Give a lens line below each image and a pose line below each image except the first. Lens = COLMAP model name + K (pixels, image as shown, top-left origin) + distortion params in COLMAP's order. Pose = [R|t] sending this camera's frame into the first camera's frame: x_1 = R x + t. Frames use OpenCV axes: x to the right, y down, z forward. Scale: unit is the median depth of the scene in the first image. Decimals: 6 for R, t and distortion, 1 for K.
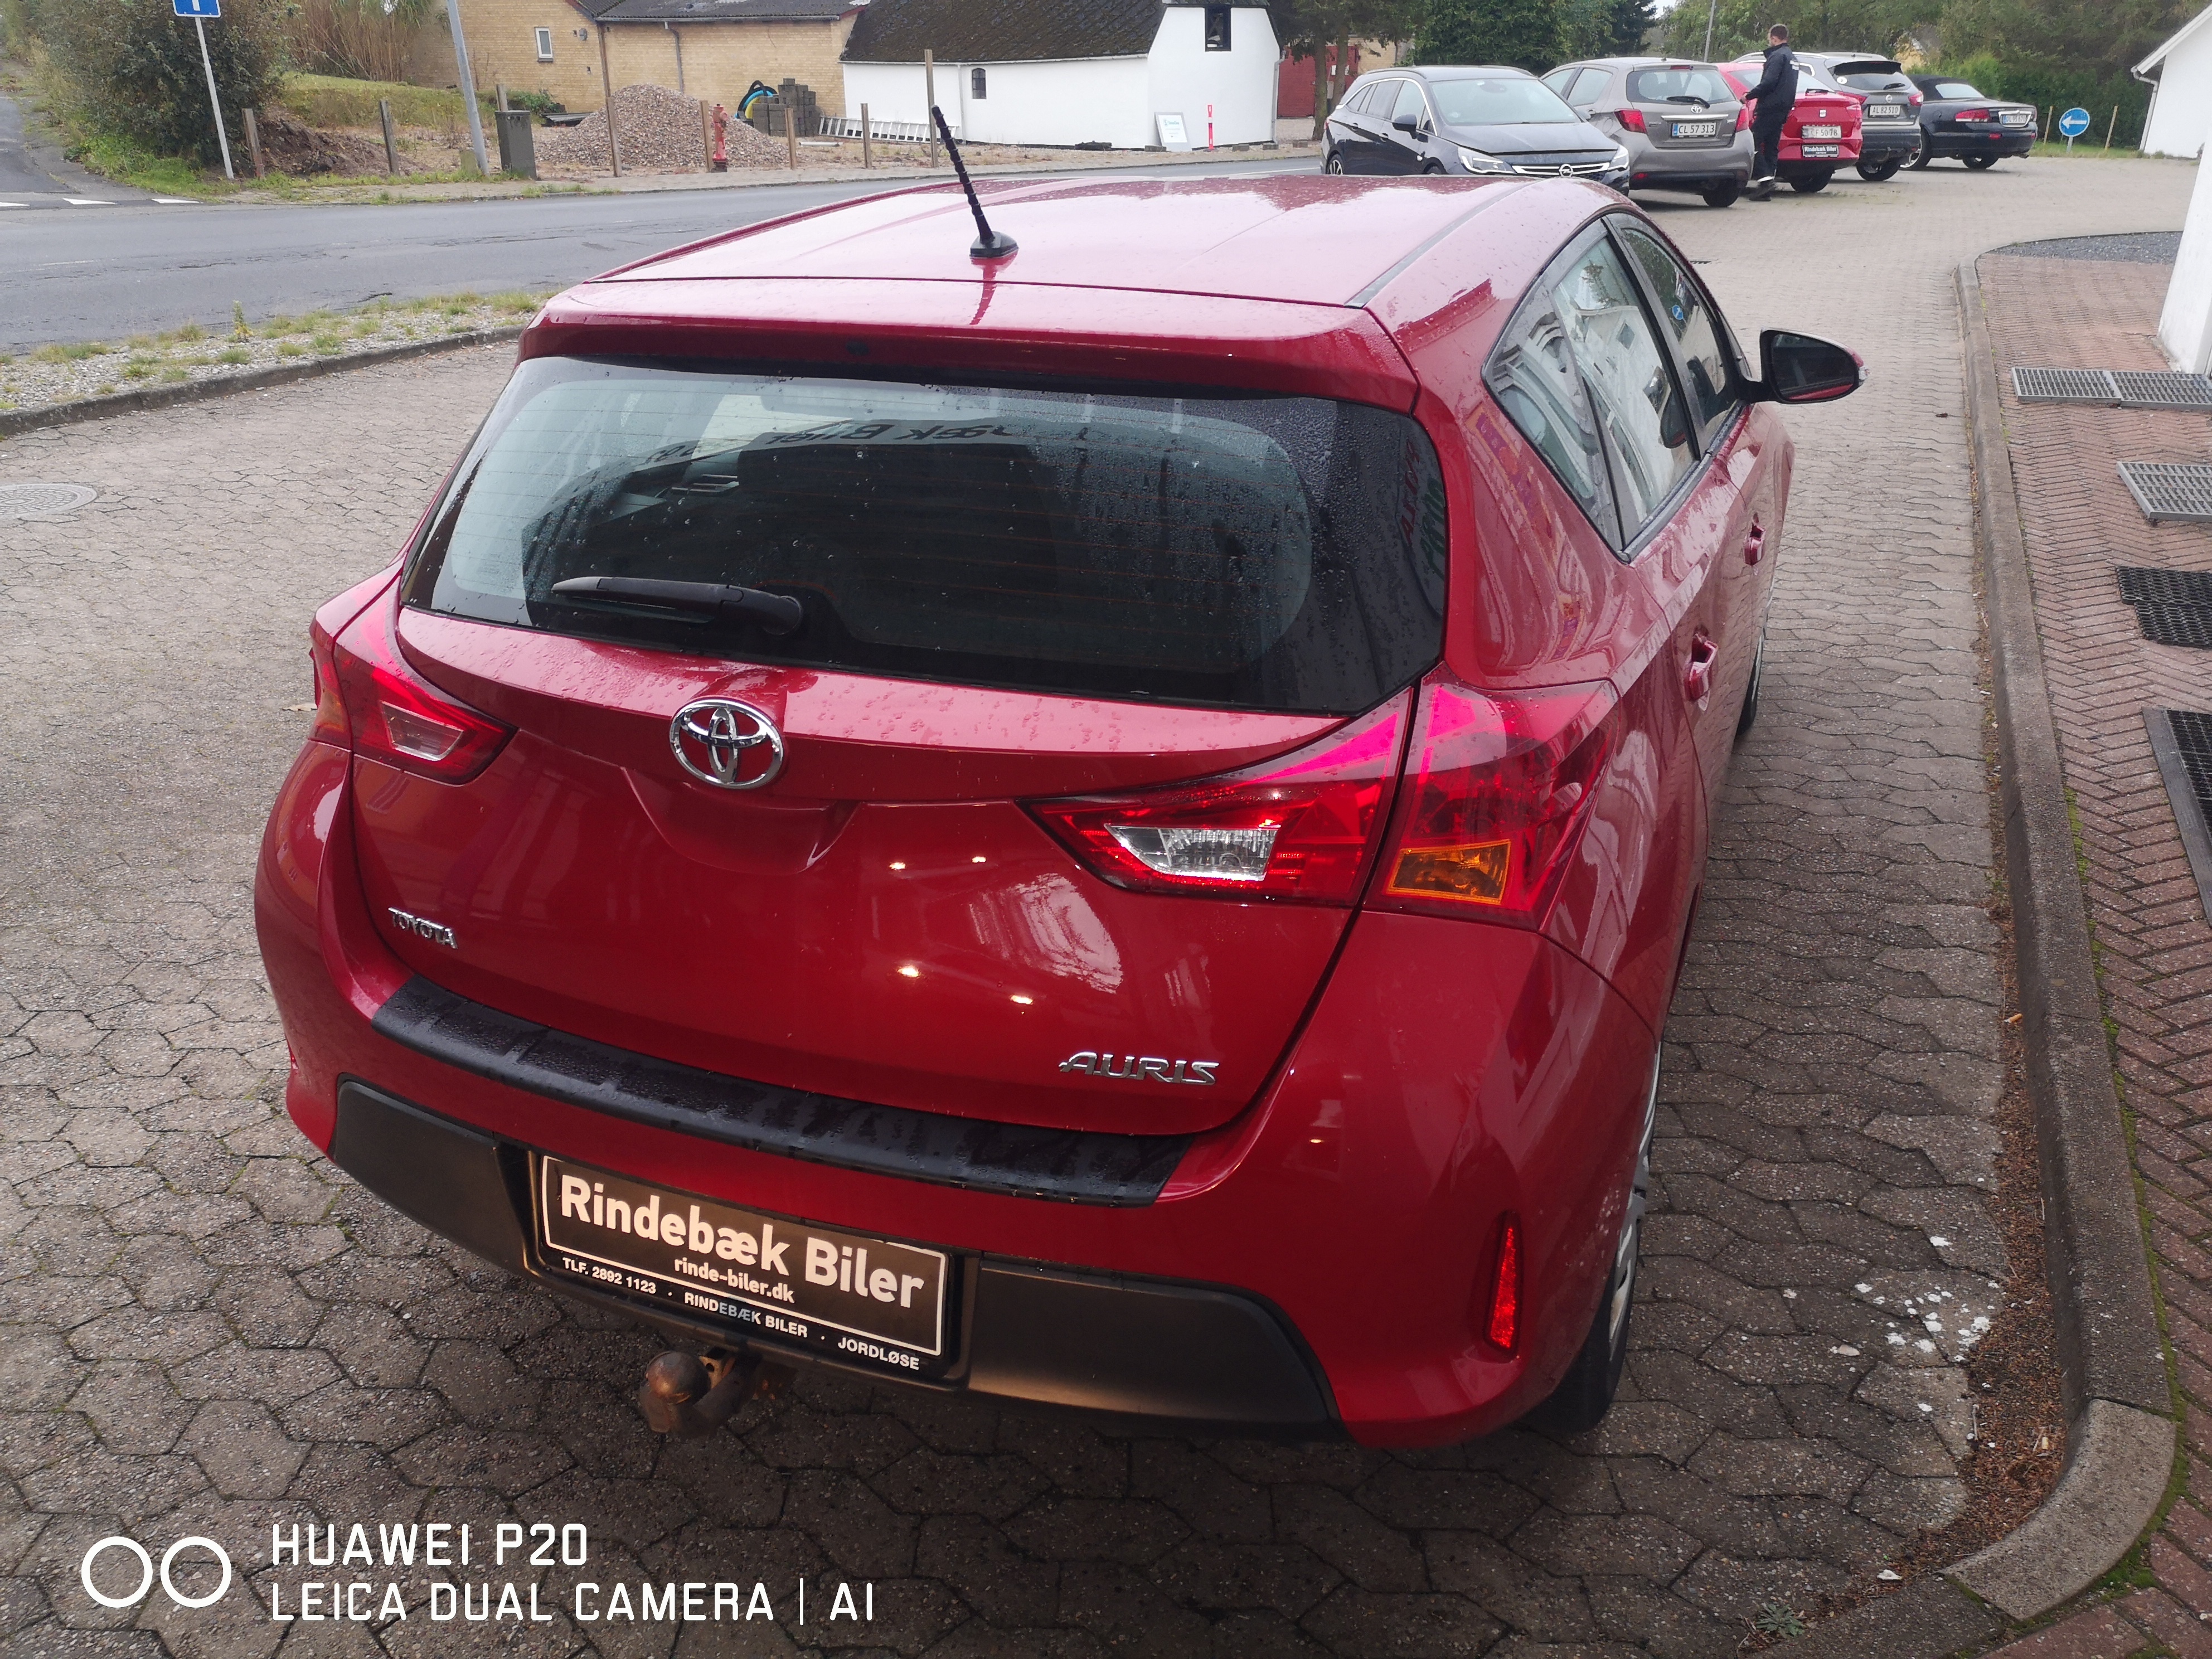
lens RADIAL K [[1742.2, 0, 1106.7], [0, 1742.2, 828.0], [0, 0, 1]] dist [-0.011676, -0.008194]
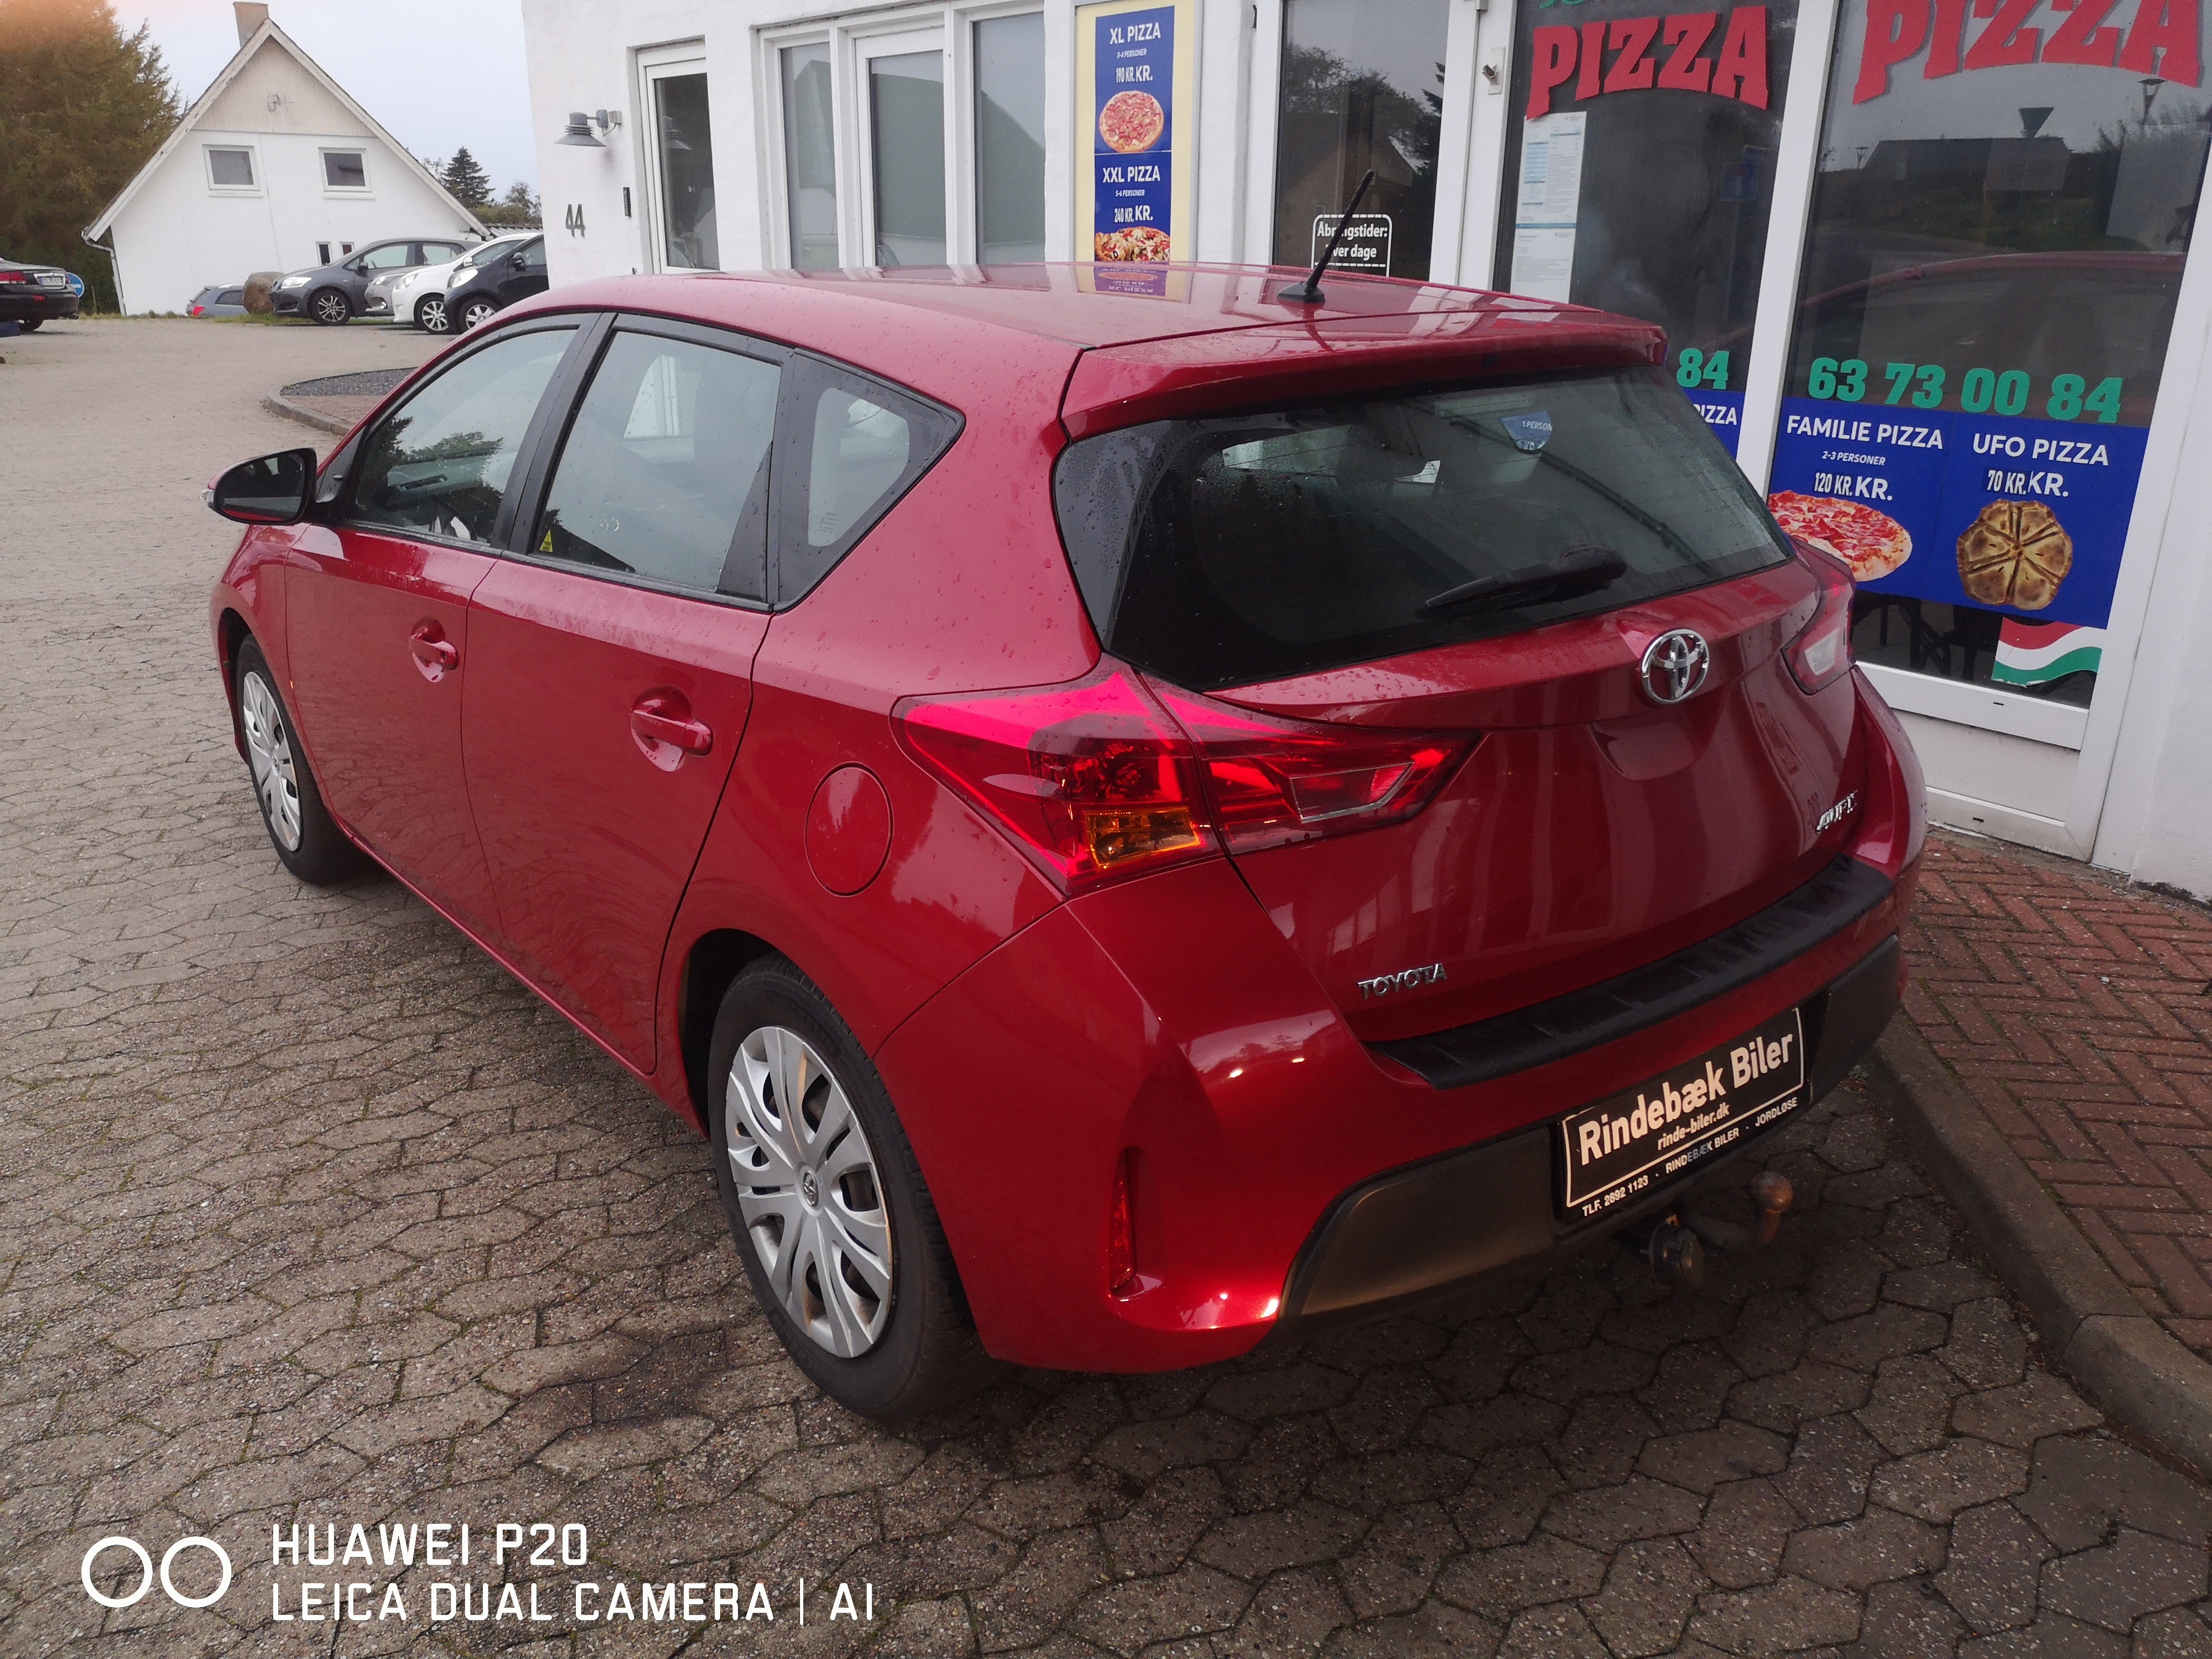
lens RADIAL K [[1742.2, 0, 1104.2], [0, 1742.2, 834.0], [0, 0, 1]] dist [-0.011676, -0.008194]
pose [[0.477214, -0.261622, 0.838940, -1.306224], [0.331912, 0.937605, 0.103589, -0.177651], [-0.813696, 0.229020, 0.534274, 0.627434]]
